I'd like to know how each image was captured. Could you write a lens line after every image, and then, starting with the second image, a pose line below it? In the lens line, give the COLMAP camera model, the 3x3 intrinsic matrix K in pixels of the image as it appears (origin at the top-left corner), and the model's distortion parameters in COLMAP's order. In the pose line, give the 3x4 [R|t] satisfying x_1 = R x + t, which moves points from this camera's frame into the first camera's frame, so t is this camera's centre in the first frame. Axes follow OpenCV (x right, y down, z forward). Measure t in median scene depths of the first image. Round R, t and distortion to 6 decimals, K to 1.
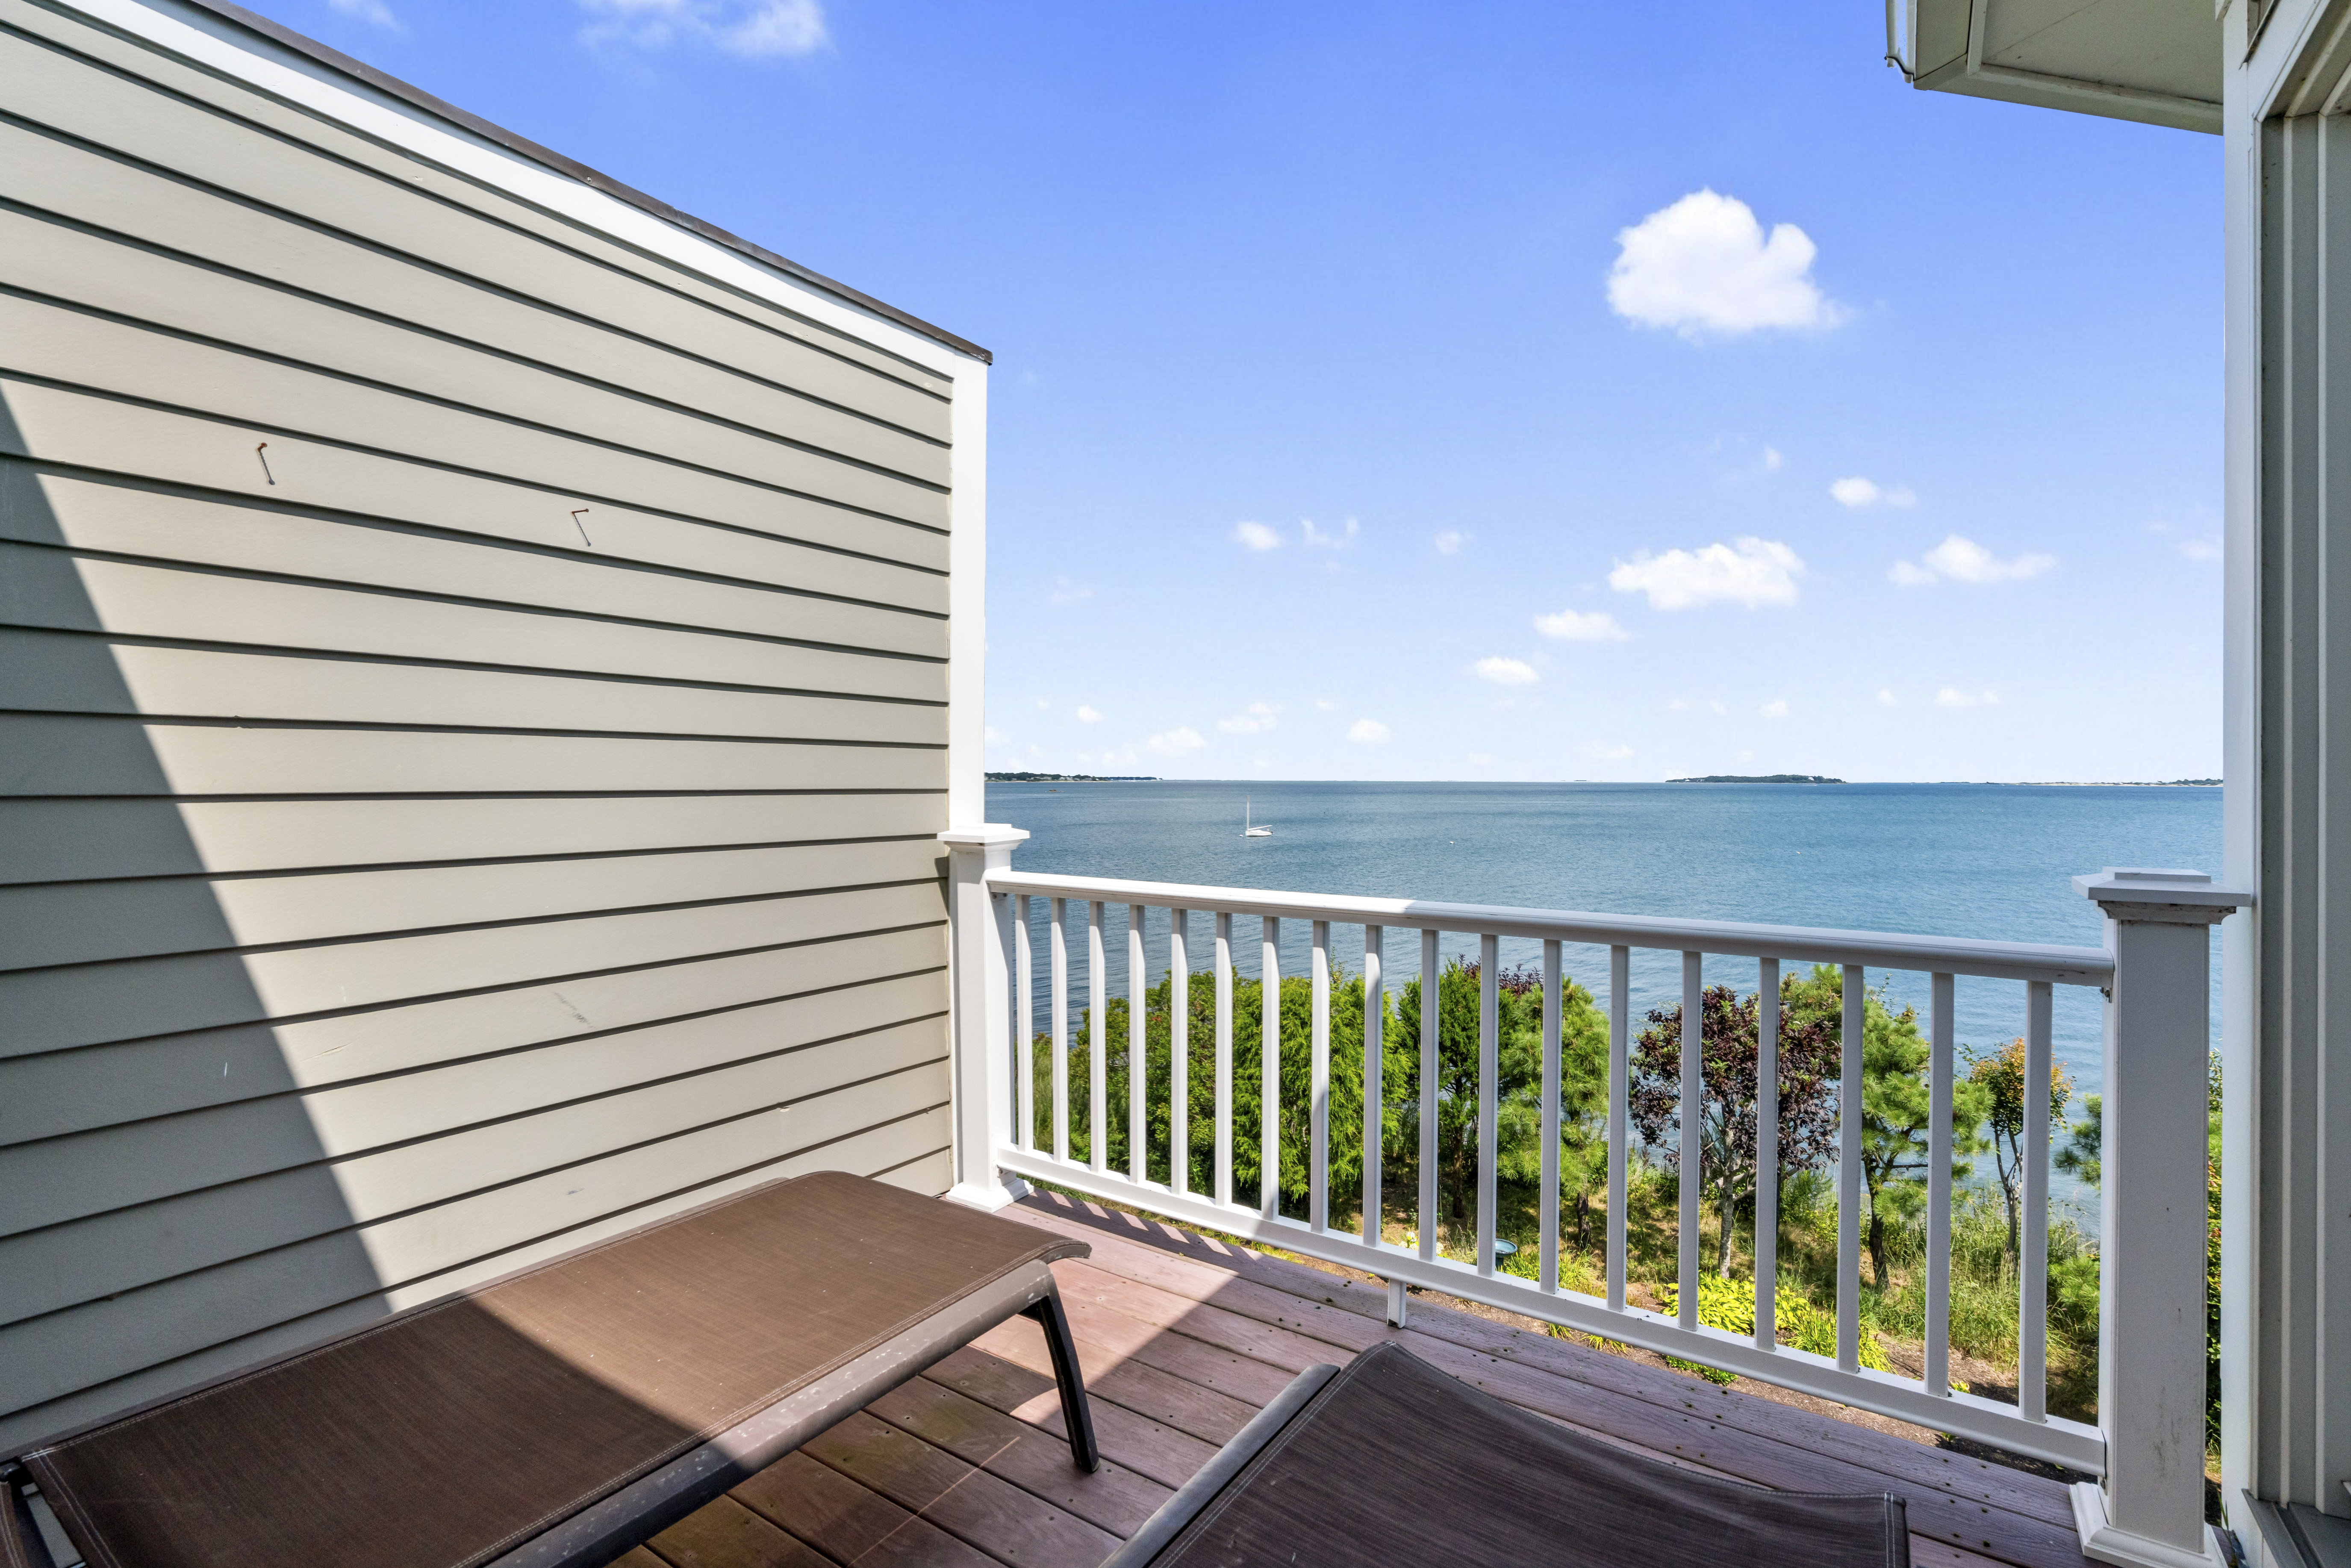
lens RADIAL K [[1076.4, 0, 1169.8], [0, 1076.4, 791.0], [0, 0, 1]] dist [-0.005723, 0.005519]
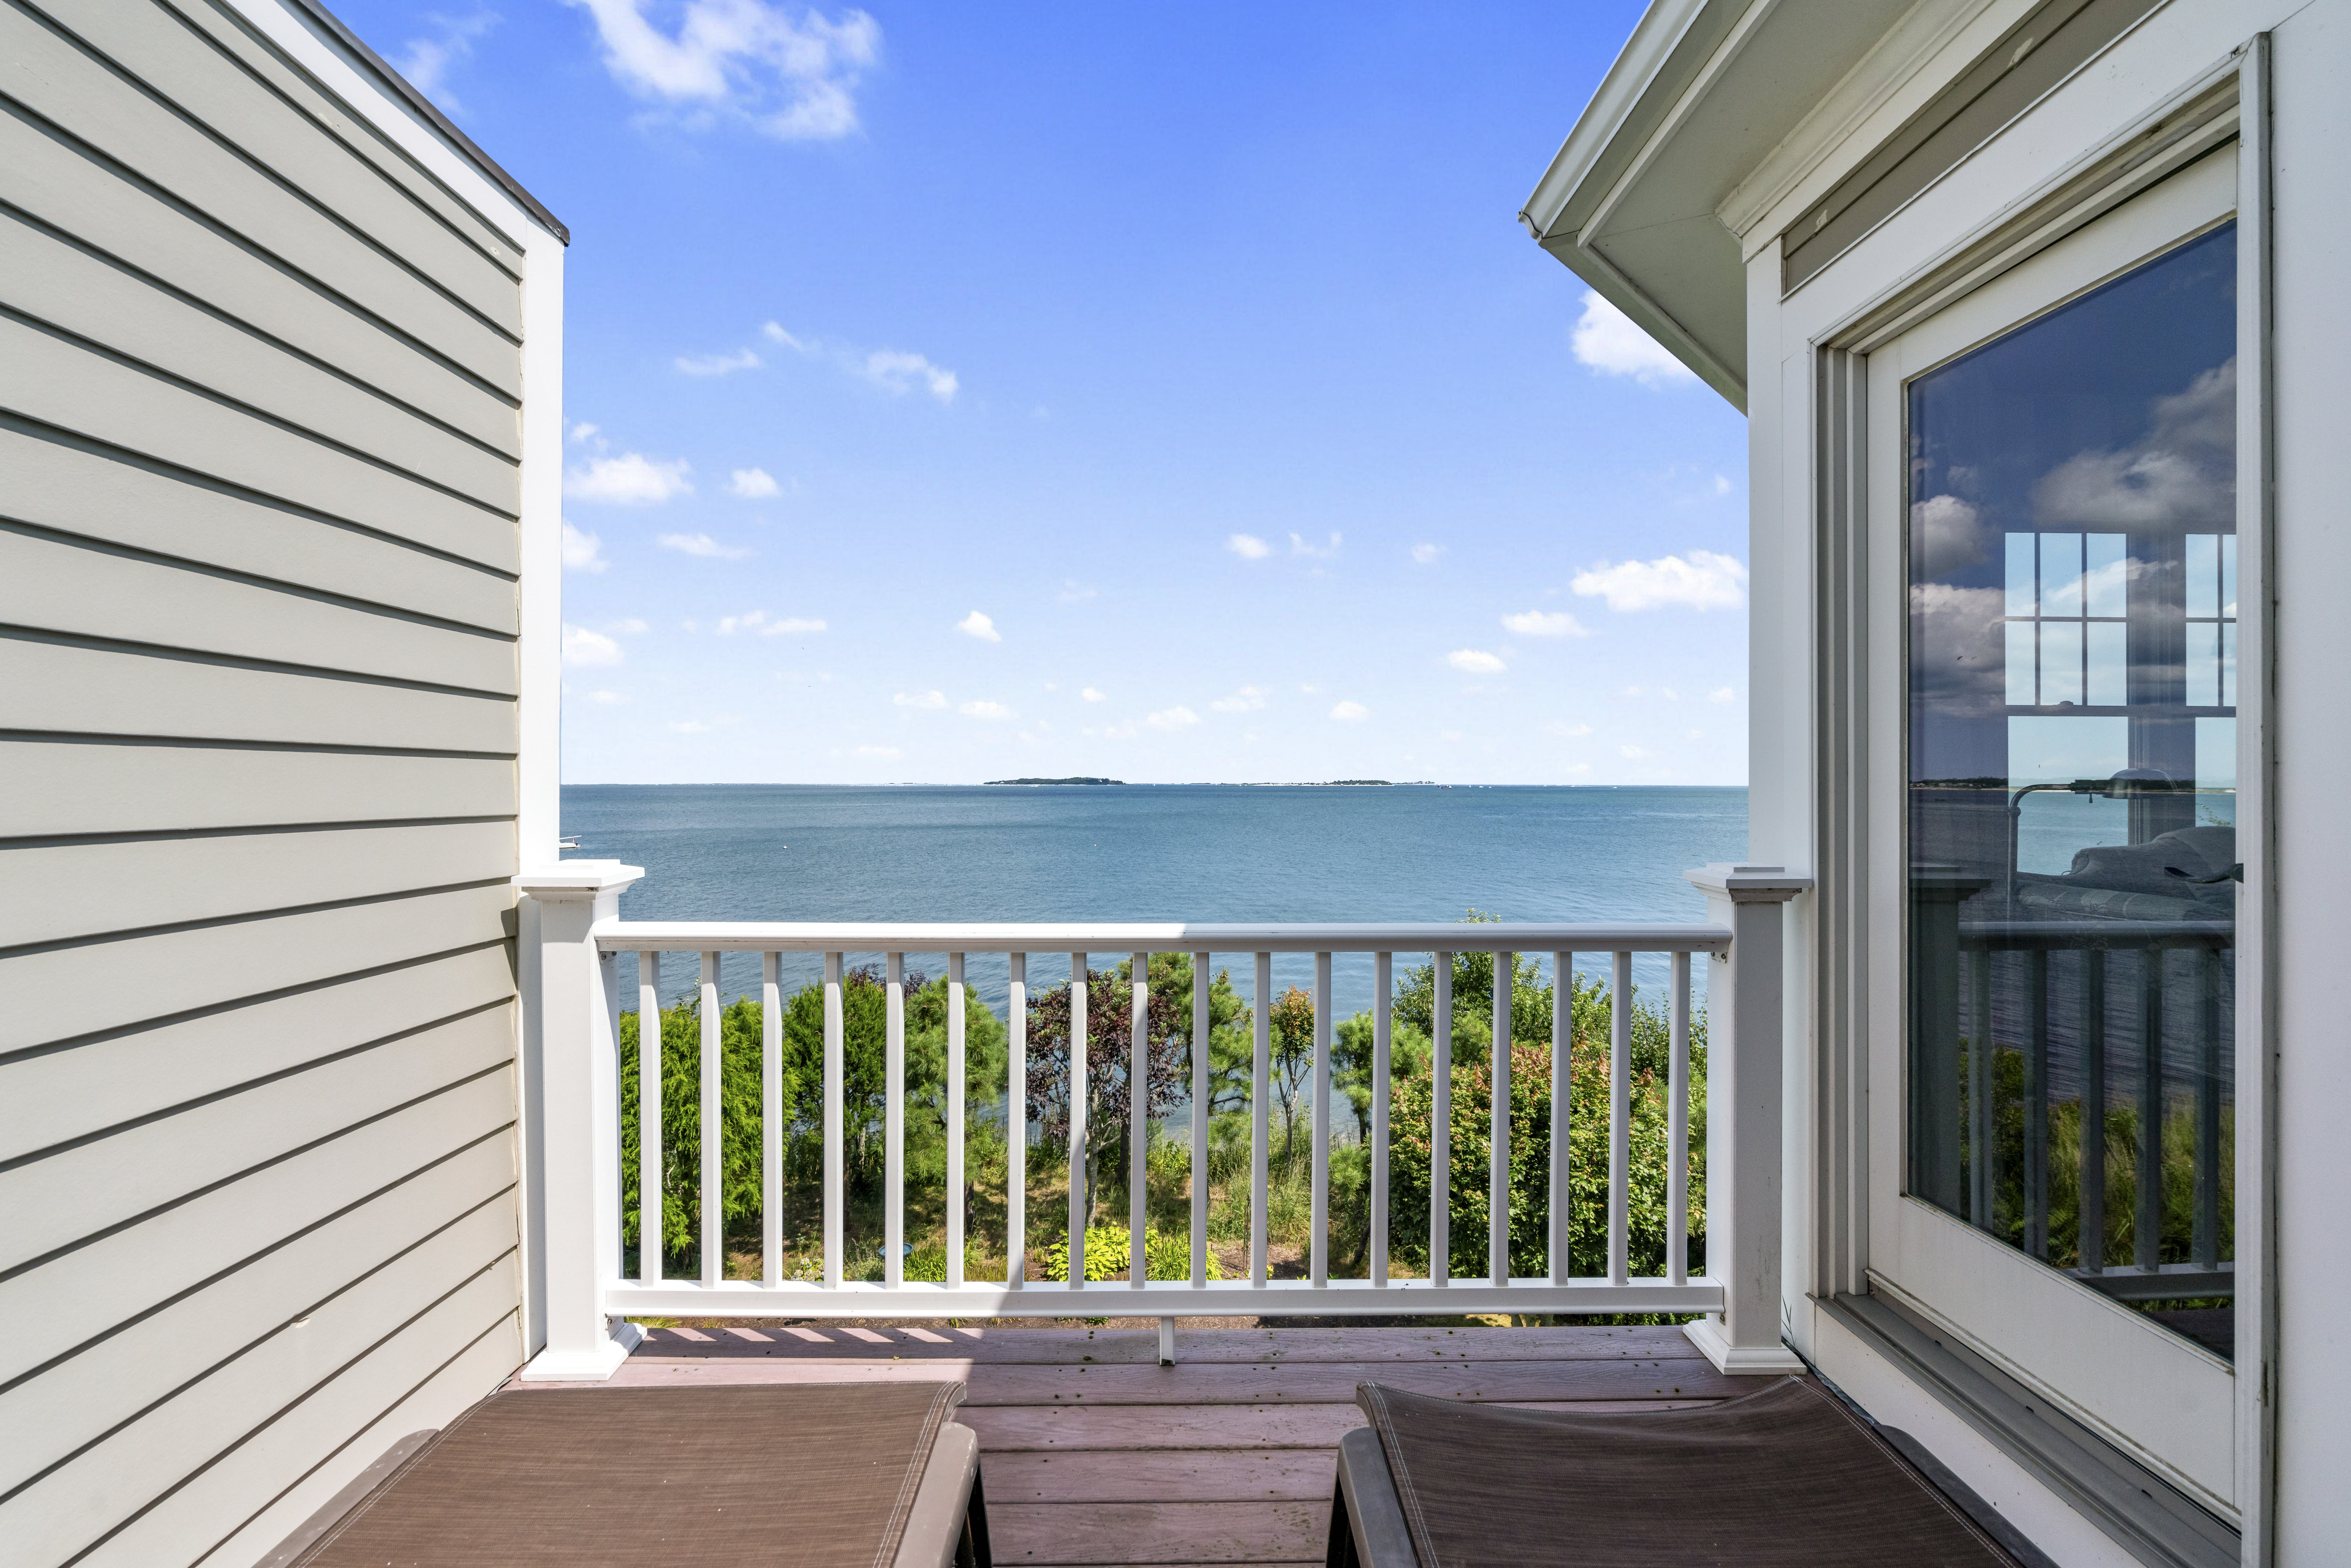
lens RADIAL K [[1076.4, 0, 1169.8], [0, 1076.4, 791.0], [0, 0, 1]] dist [-0.005723, 0.005519]
pose [[0.821450, -0.007438, 0.570232, -0.259699], [0.008326, 0.999965, 0.001049, -0.015244], [-0.570220, 0.003886, 0.821483, 0.154793]]
